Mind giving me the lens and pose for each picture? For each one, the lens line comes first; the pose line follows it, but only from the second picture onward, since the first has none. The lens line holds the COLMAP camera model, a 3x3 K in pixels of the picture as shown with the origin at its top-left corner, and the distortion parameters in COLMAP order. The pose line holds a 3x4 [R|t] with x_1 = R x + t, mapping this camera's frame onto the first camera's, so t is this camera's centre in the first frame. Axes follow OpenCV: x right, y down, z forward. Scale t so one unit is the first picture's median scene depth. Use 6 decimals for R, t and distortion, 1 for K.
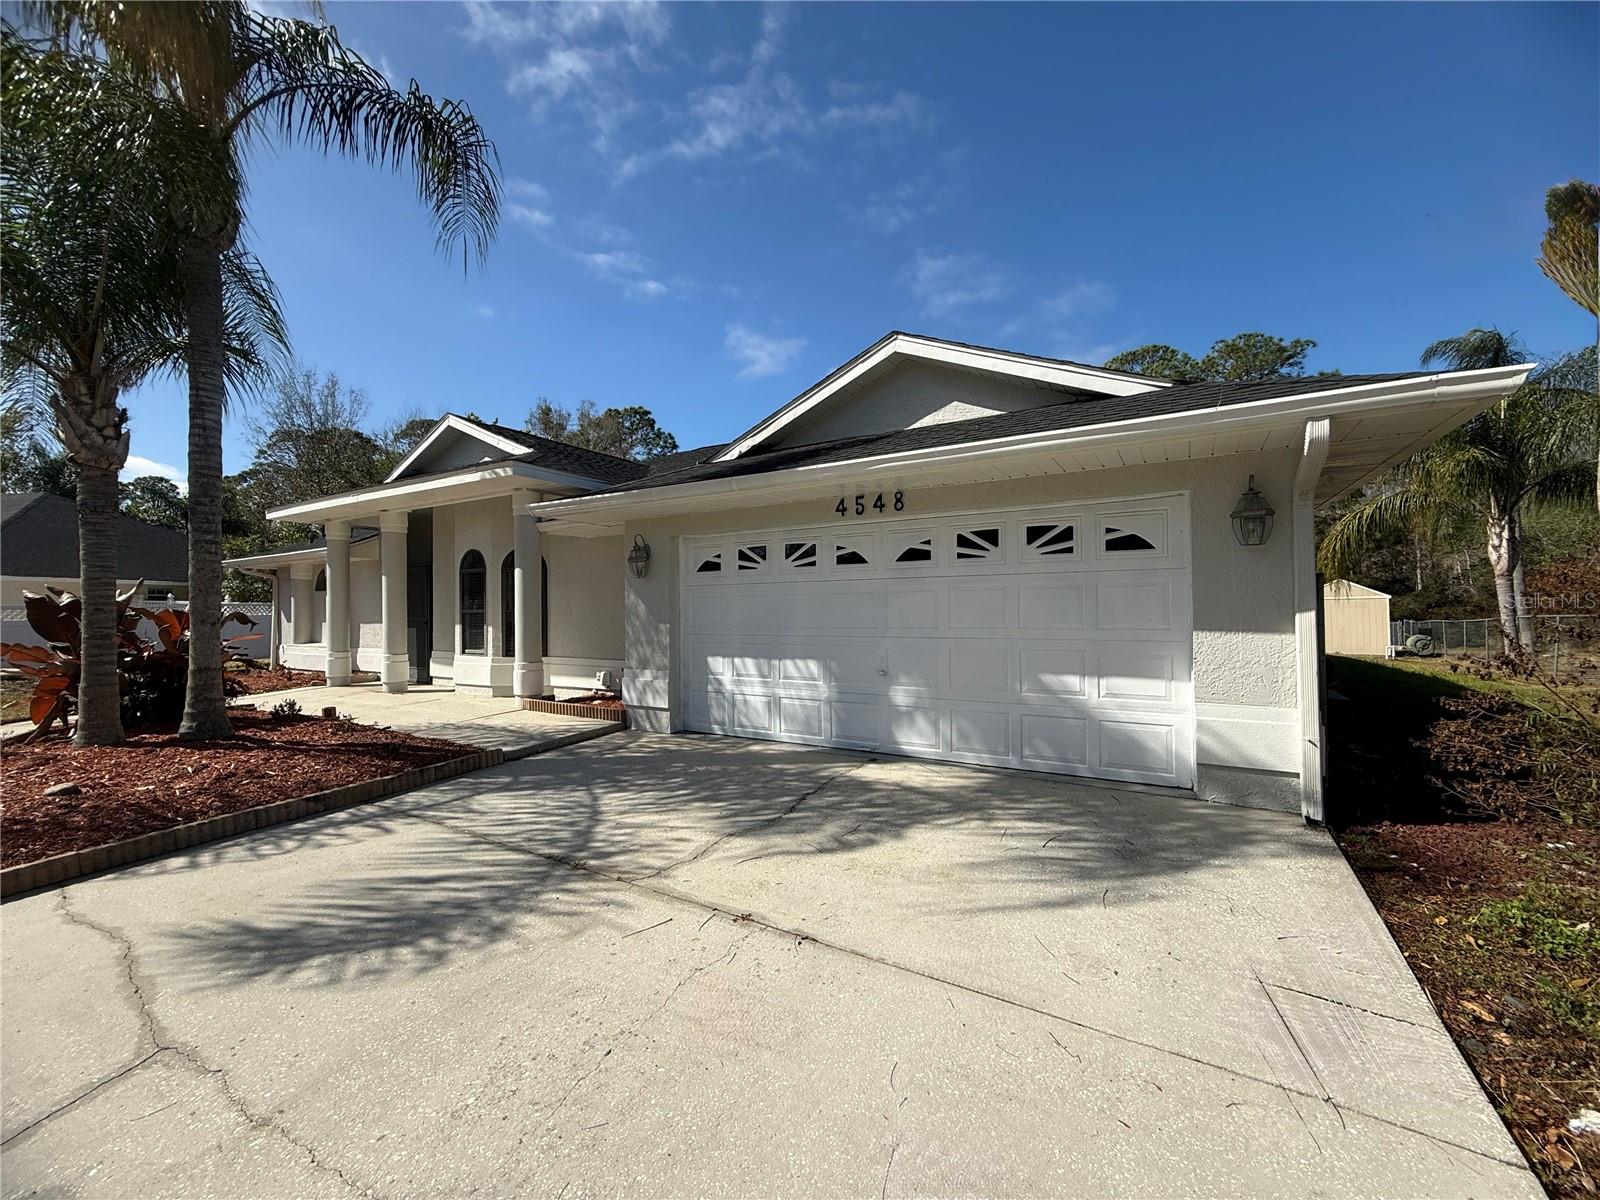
lens RADIAL K [[642.5, 0, 797.8], [0, 642.5, 598.2], [0, 0, 1]] dist [0.002492, 0.001086]
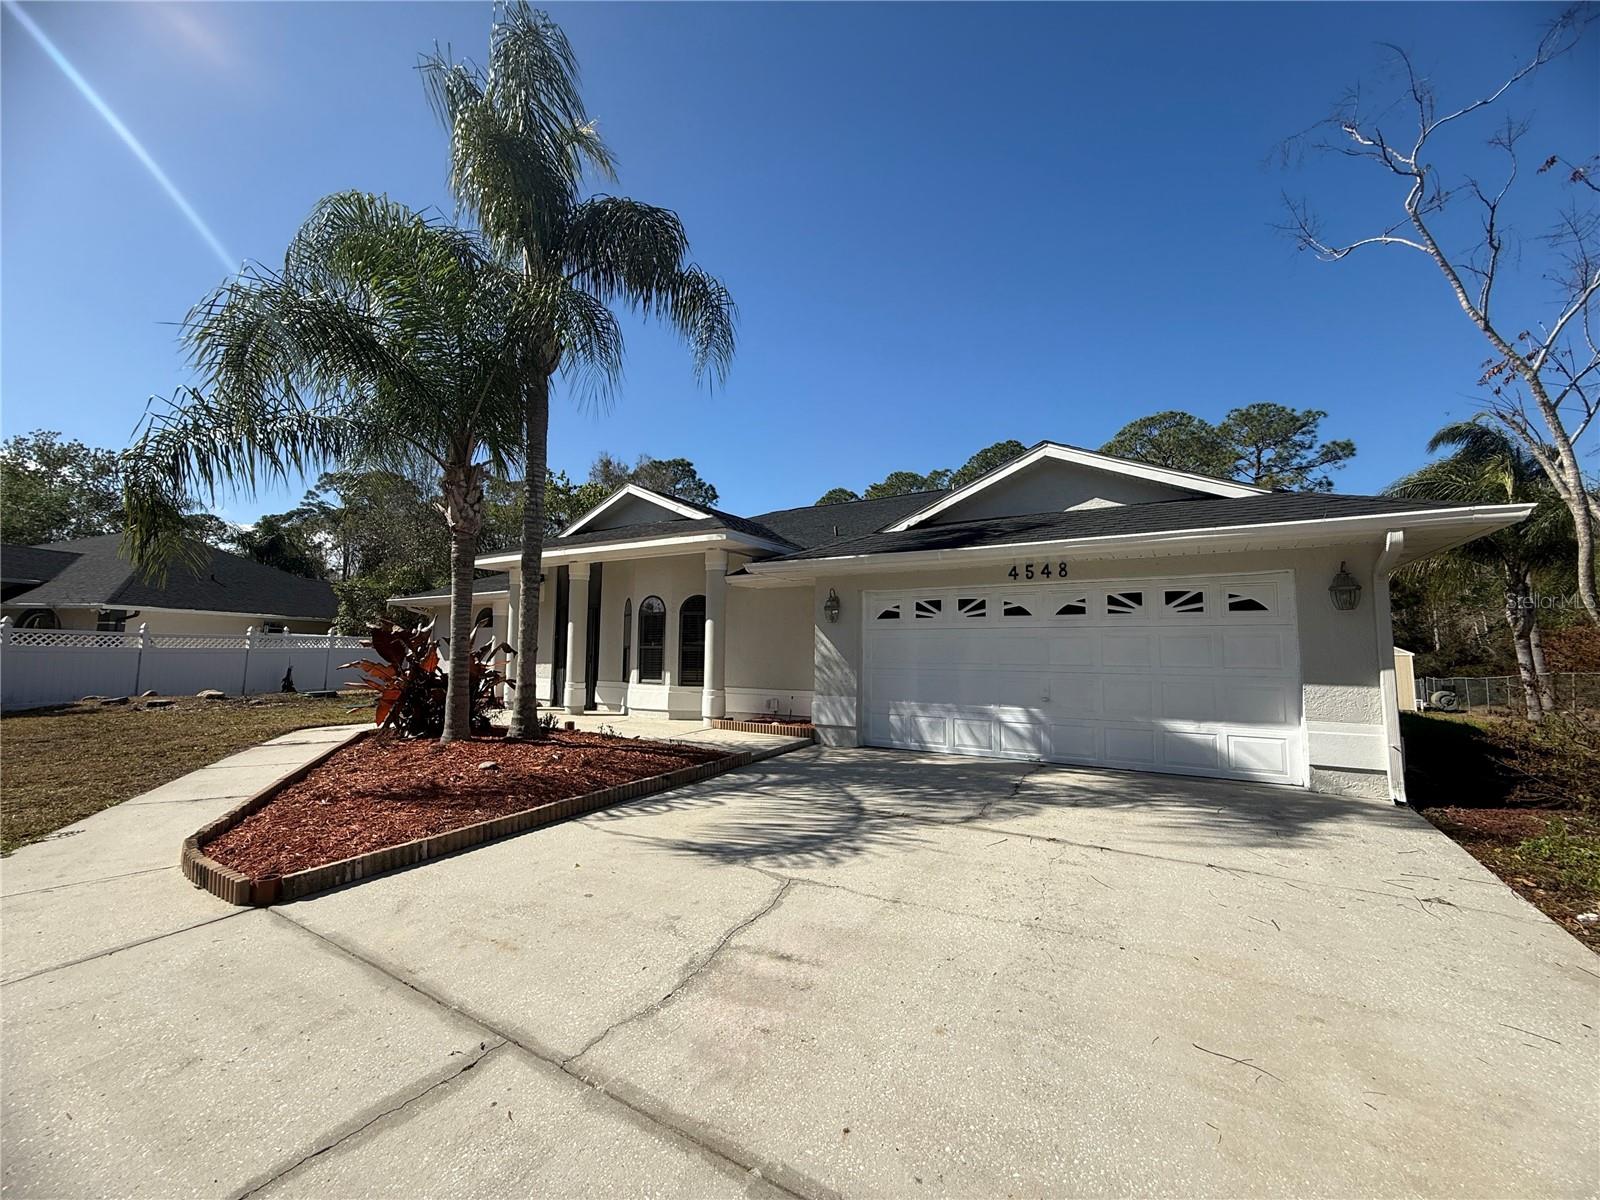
lens RADIAL K [[642.5, 0, 801.0], [0, 642.5, 594.7], [0, 0, 1]] dist [0.002492, 0.001086]
pose [[0.999735, 0.021146, -0.009125, -0.323605], [-0.021789, 0.996766, -0.077349, 0.013931], [0.007460, 0.077527, 0.996962, -0.291469]]
